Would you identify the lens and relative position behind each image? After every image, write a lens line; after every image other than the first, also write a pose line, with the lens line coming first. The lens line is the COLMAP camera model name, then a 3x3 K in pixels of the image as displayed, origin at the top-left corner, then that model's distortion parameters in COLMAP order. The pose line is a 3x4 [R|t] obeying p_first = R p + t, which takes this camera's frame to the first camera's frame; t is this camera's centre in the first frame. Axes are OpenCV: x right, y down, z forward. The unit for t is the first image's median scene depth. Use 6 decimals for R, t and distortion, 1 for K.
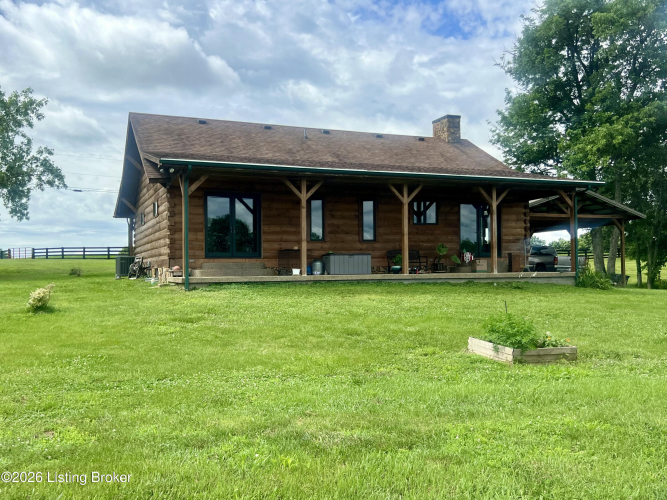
lens RADIAL K [[773.5, 0, 333.5], [0, 773.5, 250.0], [0, 0, 1]] dist [0.014290, 0.004369]
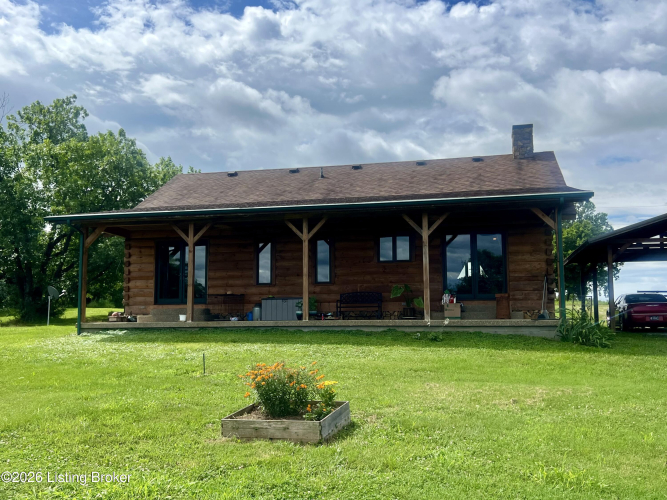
lens RADIAL K [[773.5, 0, 333.5], [0, 773.5, 250.0], [0, 0, 1]] dist [0.014290, 0.004369]
pose [[0.785092, -0.050238, -0.617338, 0.640032], [0.015792, 0.998005, -0.061133, 0.004980], [0.619177, 0.038246, 0.784319, 0.315041]]
